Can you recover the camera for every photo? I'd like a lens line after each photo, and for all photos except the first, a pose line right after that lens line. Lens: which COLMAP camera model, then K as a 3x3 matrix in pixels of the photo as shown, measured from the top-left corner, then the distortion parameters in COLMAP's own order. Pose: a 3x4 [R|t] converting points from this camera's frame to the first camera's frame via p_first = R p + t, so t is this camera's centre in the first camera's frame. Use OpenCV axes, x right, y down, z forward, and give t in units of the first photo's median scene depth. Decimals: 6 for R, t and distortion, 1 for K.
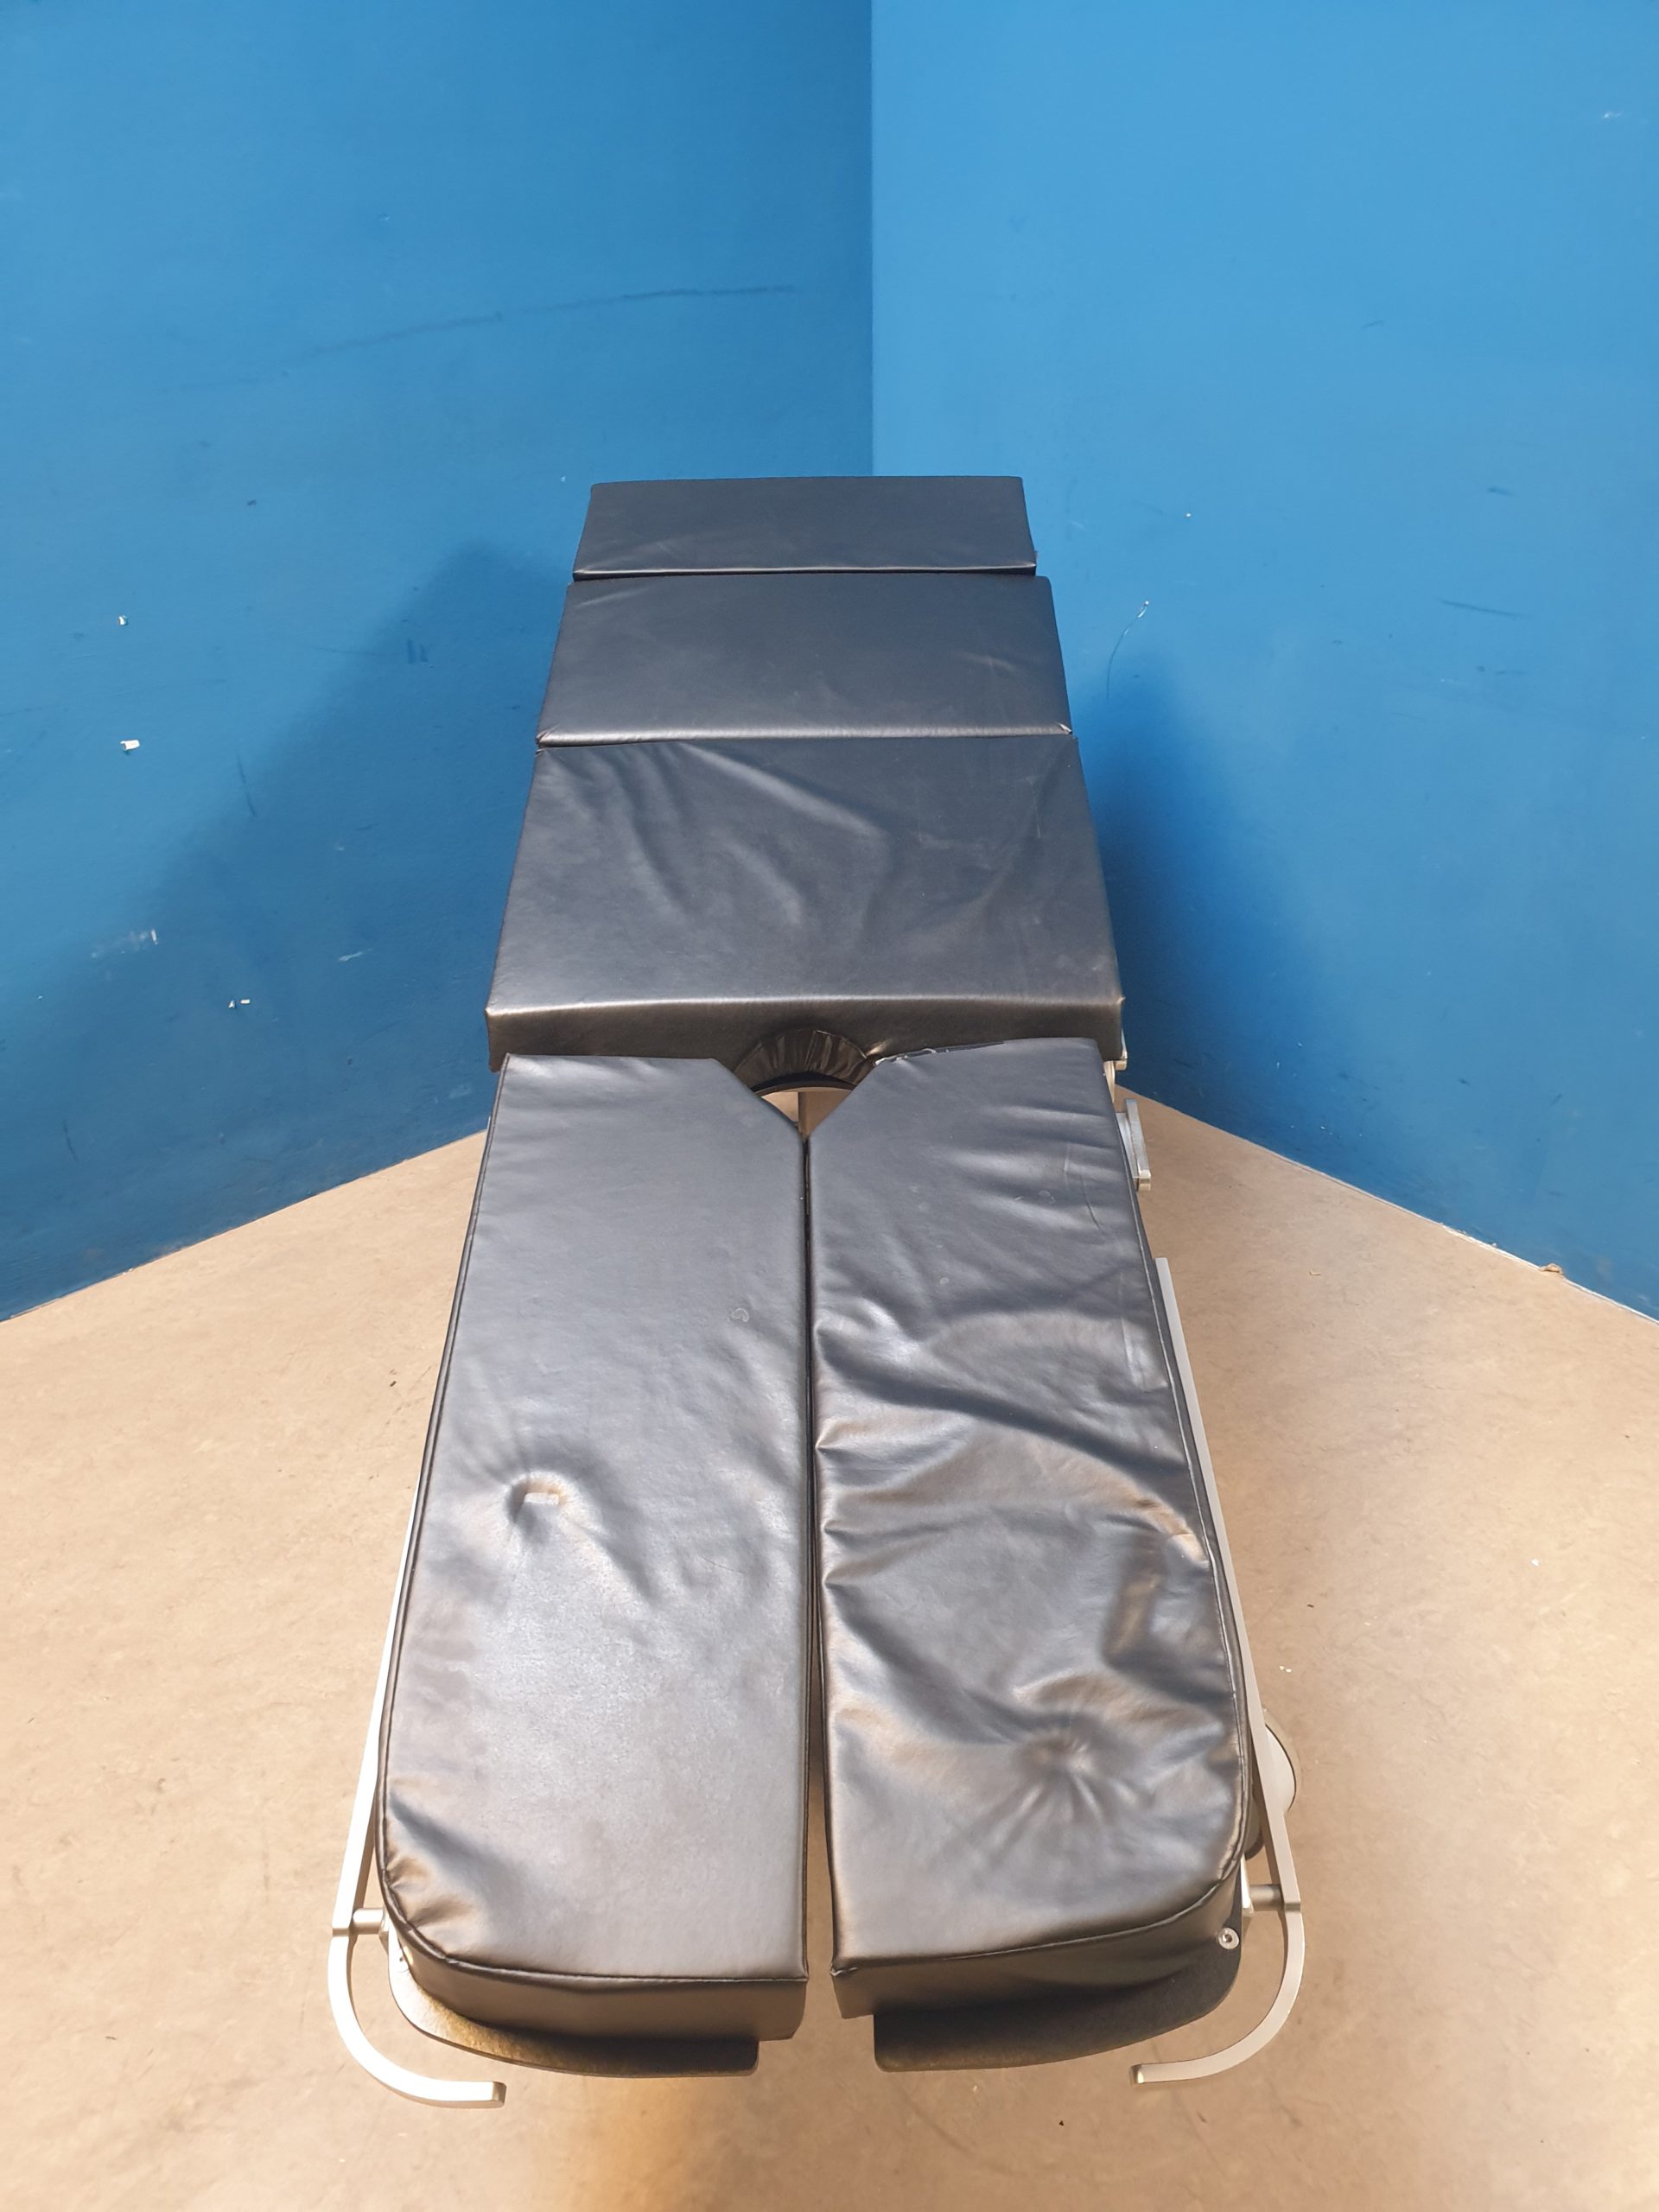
lens RADIAL K [[1759.0, 0, 855.0], [0, 1759.0, 1118.4], [0, 0, 1]] dist [-0.003166, 0.029226]
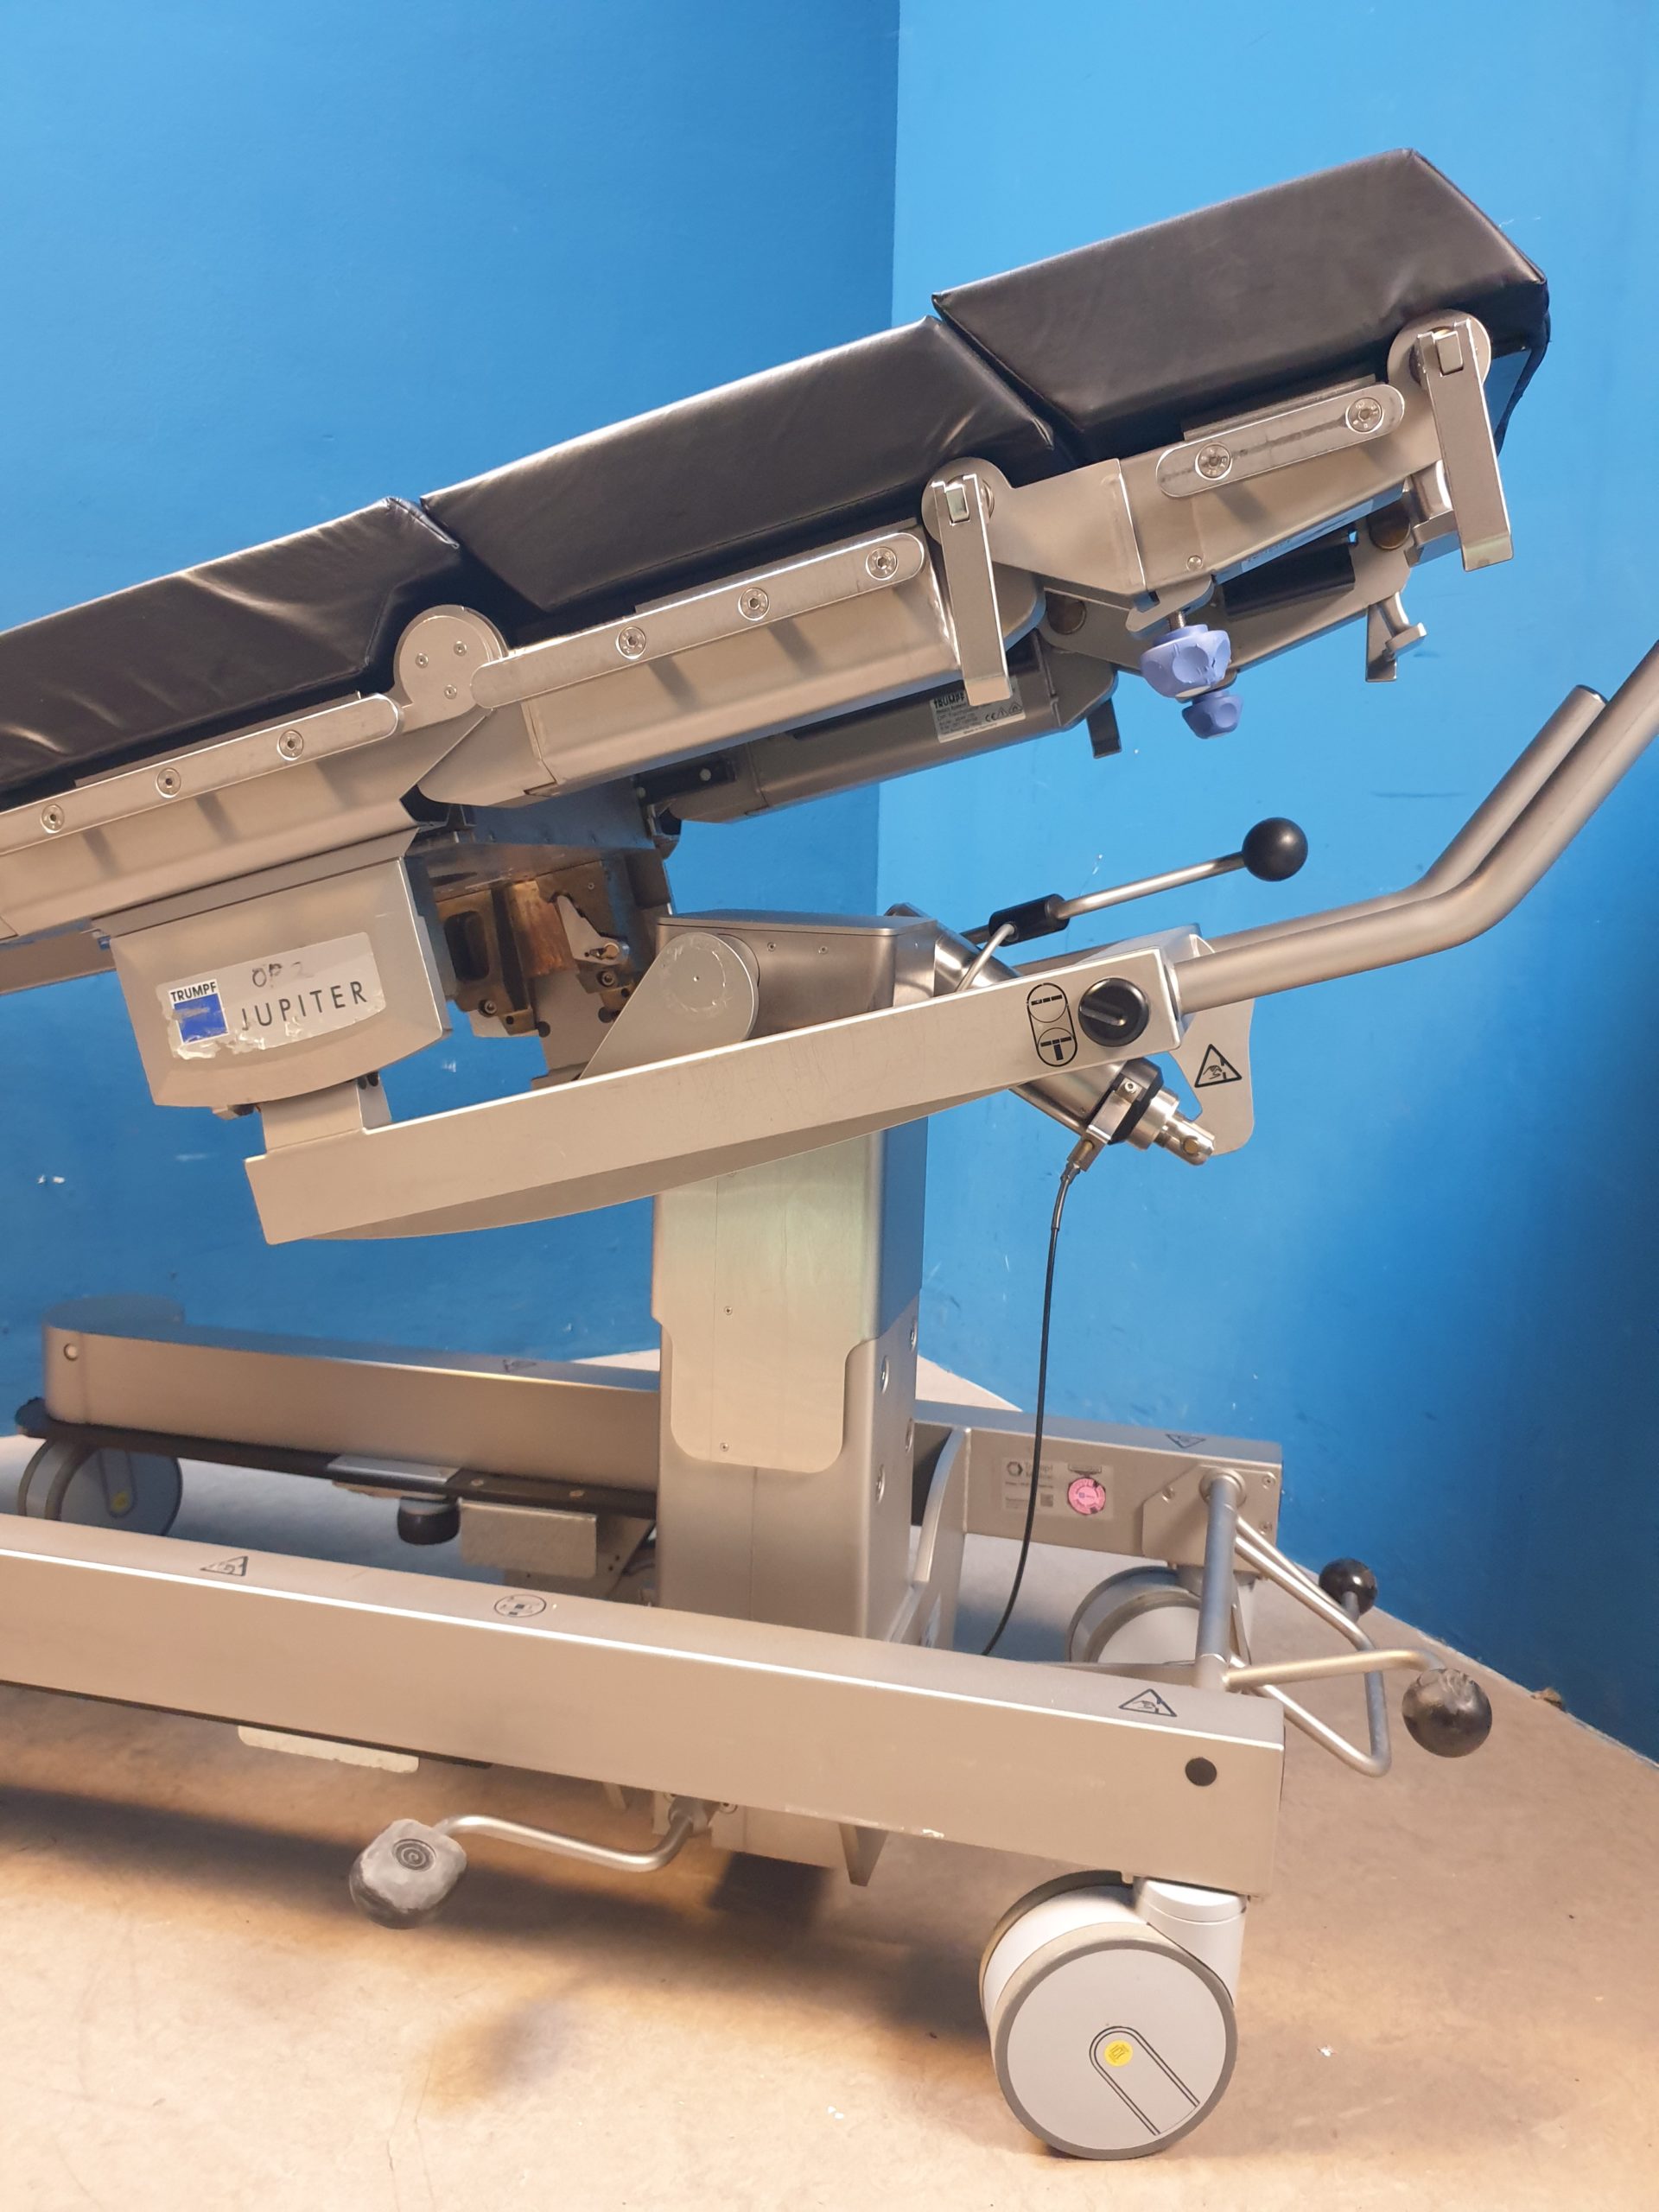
lens RADIAL K [[1759.0, 0, 834.4], [0, 1759.0, 1124.7], [0, 0, 1]] dist [-0.003166, 0.029226]
pose [[0.964880, 0.073160, -0.252299, 0.367470], [-0.152209, 0.938485, -0.309965, 0.171760], [0.214102, 0.337481, 0.916661, 0.294265]]
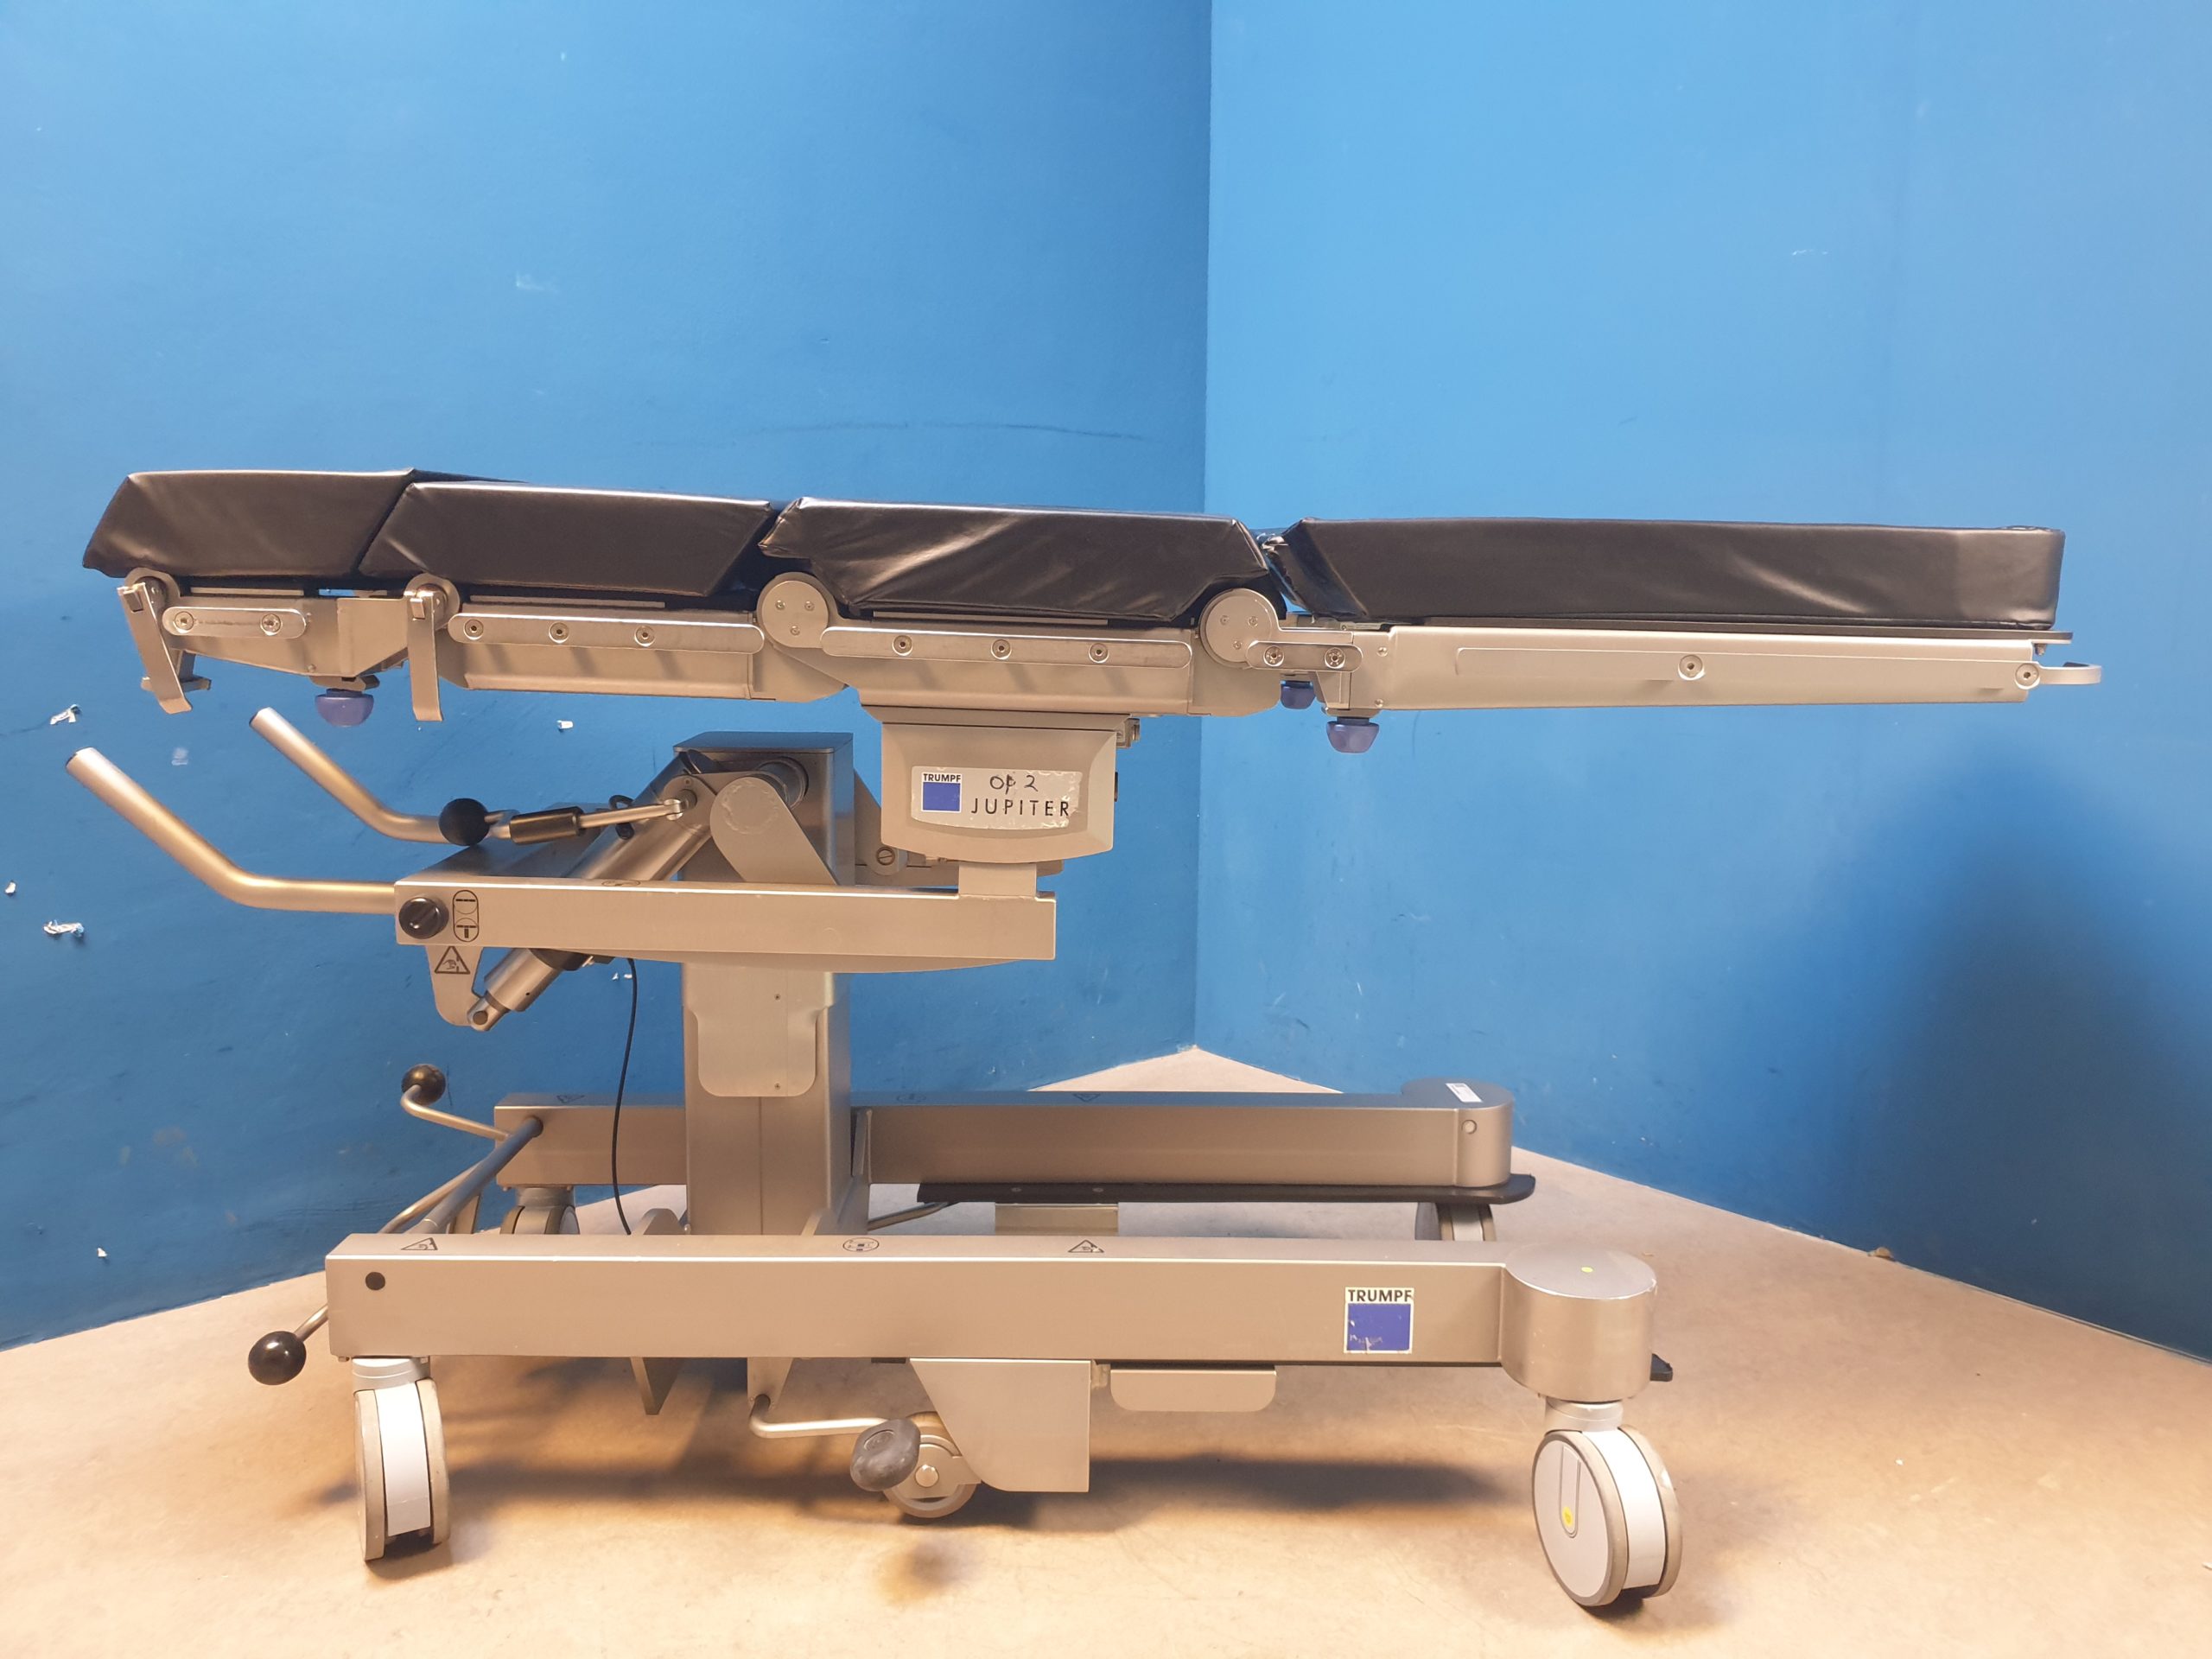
lens RADIAL K [[1759.0, 0, 1119.1], [0, 1759.0, 821.3], [0, 0, 1]] dist [-0.003166, 0.029226]
pose [[0.999778, 0.016364, -0.013286, -0.042460], [-0.020015, 0.934703, -0.354865, 0.287253], [0.006611, 0.355052, 0.934823, -0.048323]]
